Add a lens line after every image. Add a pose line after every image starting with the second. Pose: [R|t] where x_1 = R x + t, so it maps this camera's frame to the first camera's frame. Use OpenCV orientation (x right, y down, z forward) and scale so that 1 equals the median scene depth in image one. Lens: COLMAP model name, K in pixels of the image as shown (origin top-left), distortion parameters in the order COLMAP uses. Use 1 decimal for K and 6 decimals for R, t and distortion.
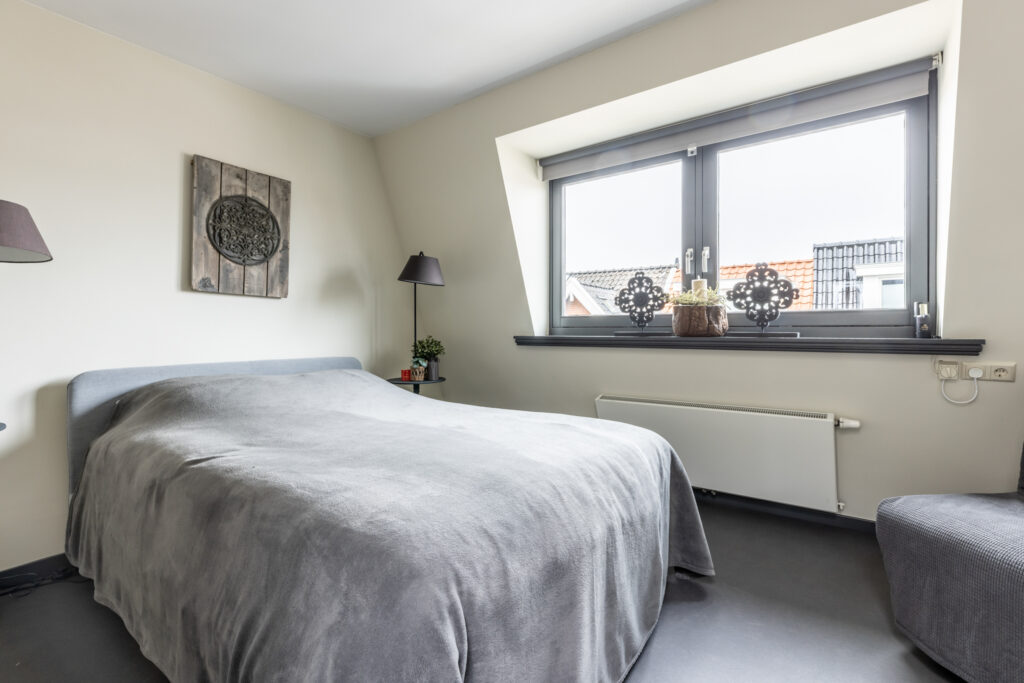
lens RADIAL K [[460.7, 0, 512.2], [0, 460.7, 330.3], [0, 0, 1]] dist [0.001664, 0.000150]
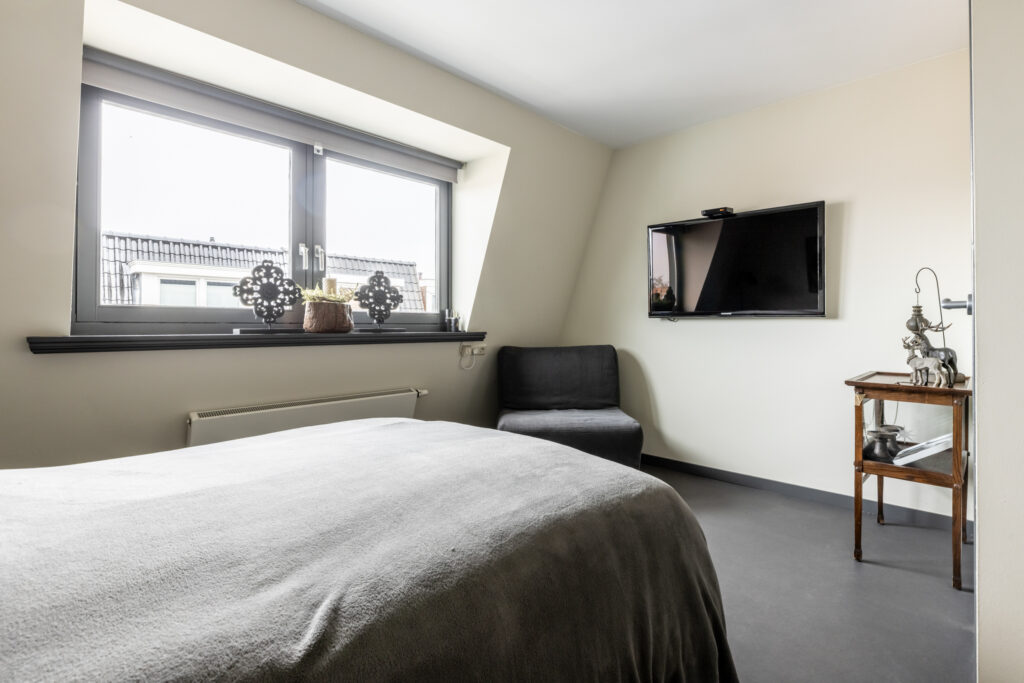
lens RADIAL K [[495.0, 0, 512.6], [0, 495.0, 326.8], [0, 0, 1]] dist [-0.023455, -0.000017]
pose [[0.120412, 0.003438, 0.992718, -0.589908], [0.002385, 0.999990, -0.003753, 0.004541], [-0.992721, 0.002820, 0.120402, 0.422205]]
